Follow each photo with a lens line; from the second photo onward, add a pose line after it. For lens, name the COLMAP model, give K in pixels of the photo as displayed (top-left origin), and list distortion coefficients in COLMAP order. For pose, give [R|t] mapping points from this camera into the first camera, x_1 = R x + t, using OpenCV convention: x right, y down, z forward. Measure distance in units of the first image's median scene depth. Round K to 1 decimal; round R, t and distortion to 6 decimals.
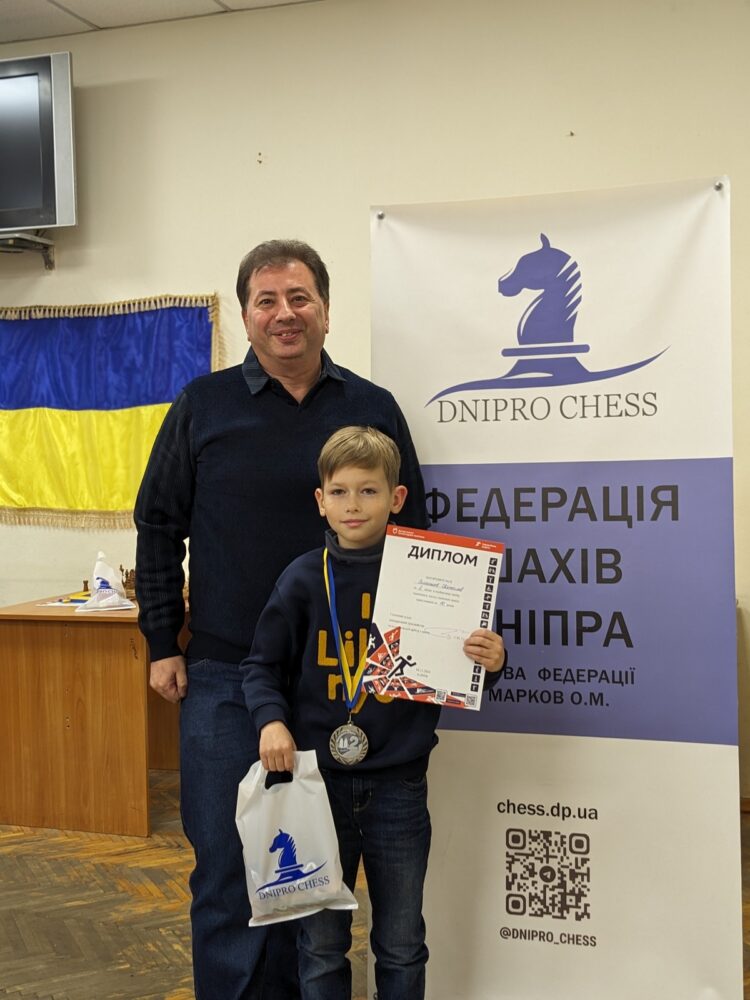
lens RADIAL K [[1255.9, 0, 361.0], [0, 1255.9, 467.2], [0, 0, 1]] dist [0.009052, 0.000000]
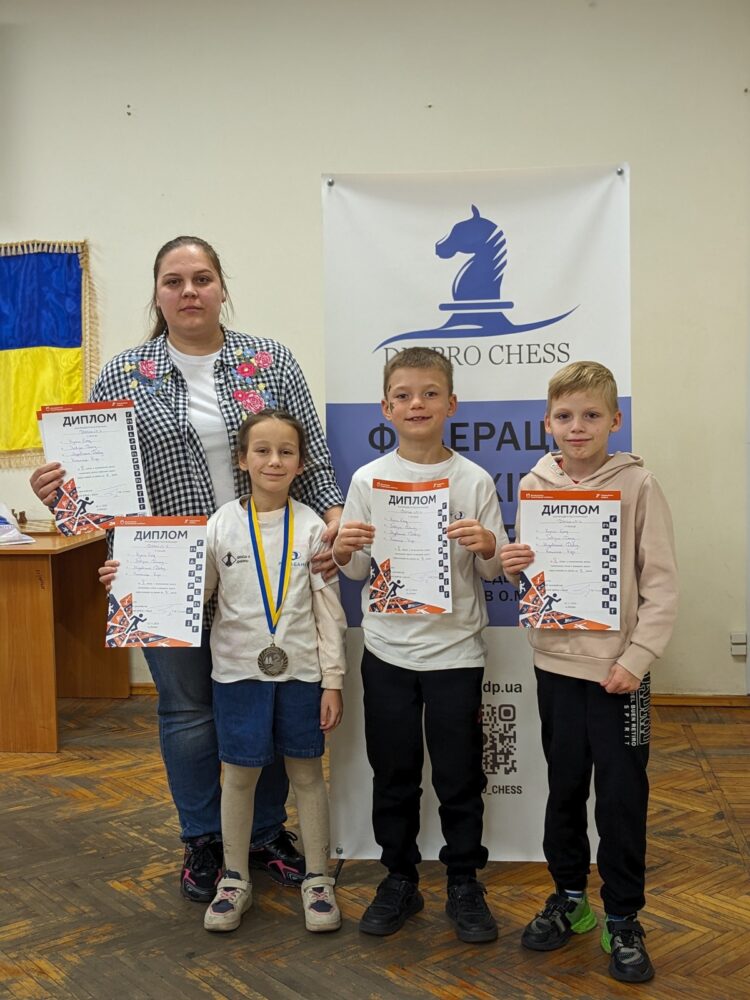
lens RADIAL K [[1255.9, 0, 383.3], [0, 1255.9, 509.0], [0, 0, 1]] dist [0.009052, 0.000000]
pose [[0.975103, -0.015528, 0.221208, -0.206744], [-0.000704, 0.997324, 0.073111, 0.011575], [-0.221751, -0.071447, 0.972482, -0.146132]]
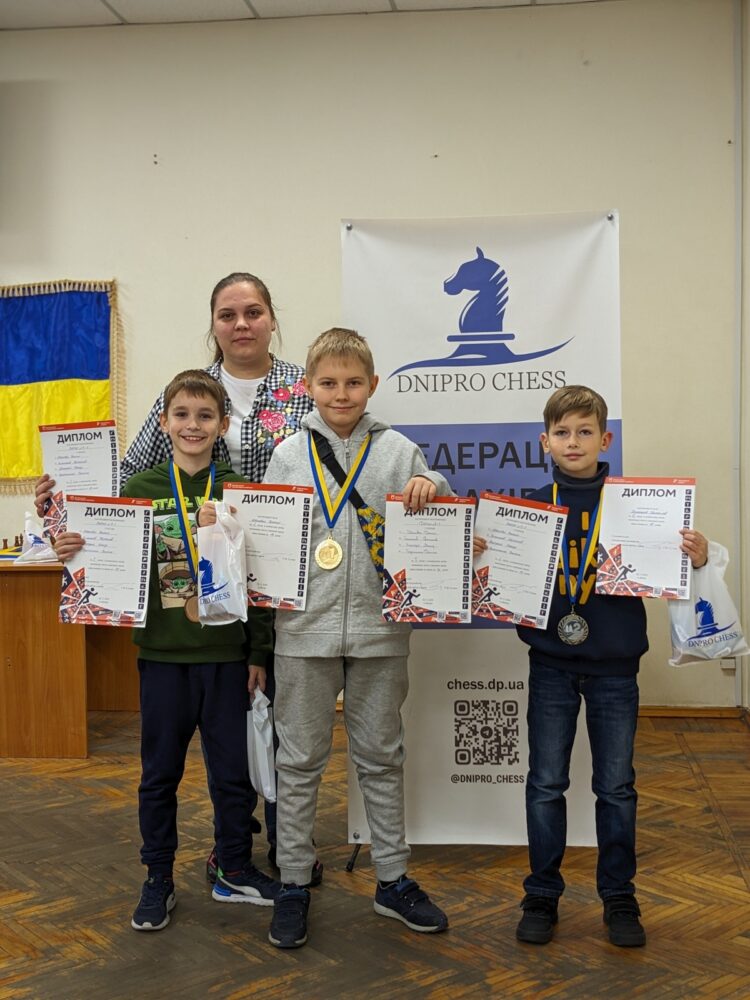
lens RADIAL K [[1255.9, 0, 384.8], [0, 1255.9, 495.7], [0, 0, 1]] dist [0.009052, 0.000000]
pose [[0.975357, -0.006970, 0.220523, -0.243935], [-0.000132, 0.999482, 0.032176, 0.029874], [-0.220633, -0.031412, 0.974851, -0.259987]]
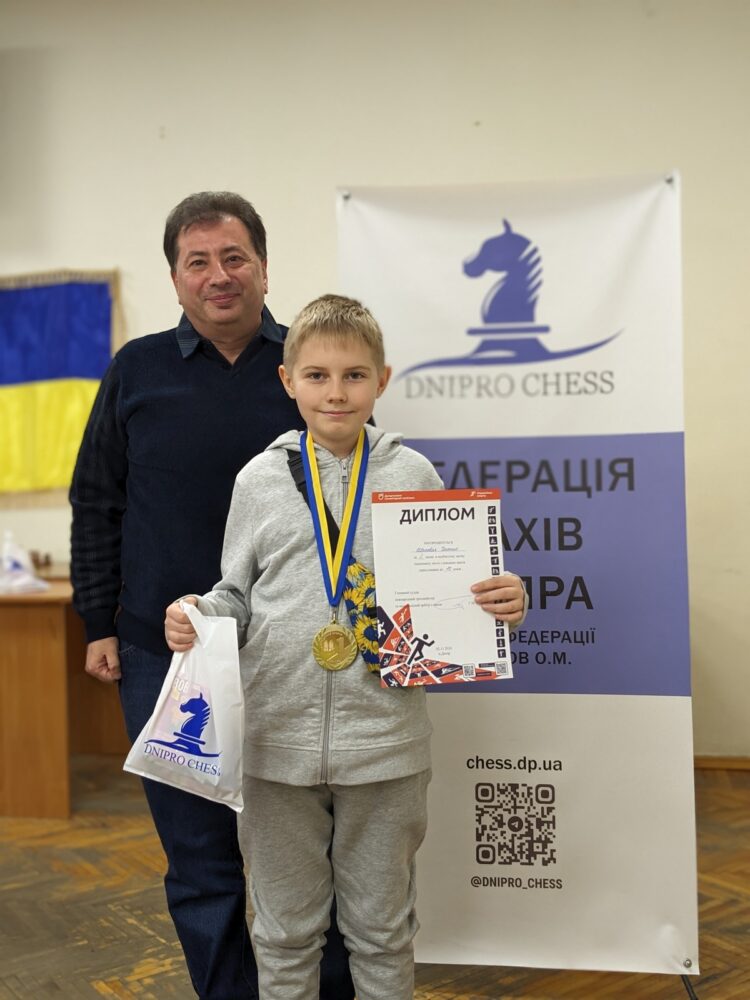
lens RADIAL K [[1255.9, 0, 403.4], [0, 1255.9, 475.0], [0, 0, 1]] dist [0.009052, 0.000000]
pose [[0.984852, -0.005730, 0.173303, -0.125189], [0.002158, 0.999782, 0.020790, 0.006155], [-0.173384, -0.020101, 0.984649, -0.023847]]
